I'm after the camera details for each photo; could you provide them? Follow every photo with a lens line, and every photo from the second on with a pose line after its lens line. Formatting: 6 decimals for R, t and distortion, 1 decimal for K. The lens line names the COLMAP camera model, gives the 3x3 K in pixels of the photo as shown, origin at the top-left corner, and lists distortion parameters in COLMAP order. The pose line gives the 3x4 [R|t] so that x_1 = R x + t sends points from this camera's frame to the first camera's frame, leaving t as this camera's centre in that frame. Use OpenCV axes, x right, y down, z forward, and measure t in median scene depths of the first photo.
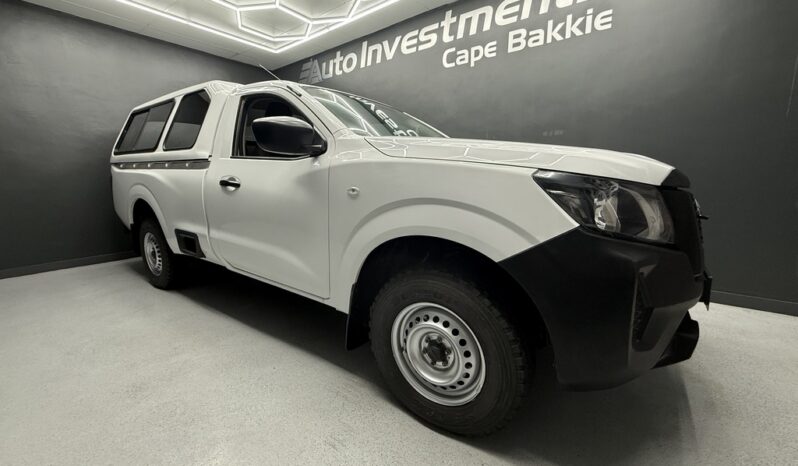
lens RADIAL K [[318.9, 0, 396.6], [0, 318.9, 236.2], [0, 0, 1]] dist [-0.004725, 0.001168]
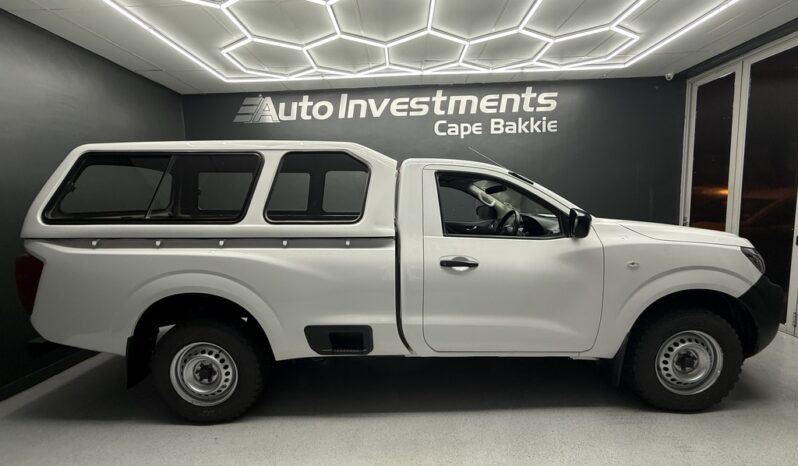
lens RADIAL K [[318.9, 0, 397.5], [0, 318.9, 236.0], [0, 0, 1]] dist [-0.004725, 0.001168]
pose [[0.808821, -0.071484, 0.583694, -0.726798], [0.121197, 0.991538, -0.046511, -0.133320], [-0.575430, 0.108361, 0.810641, 0.186921]]
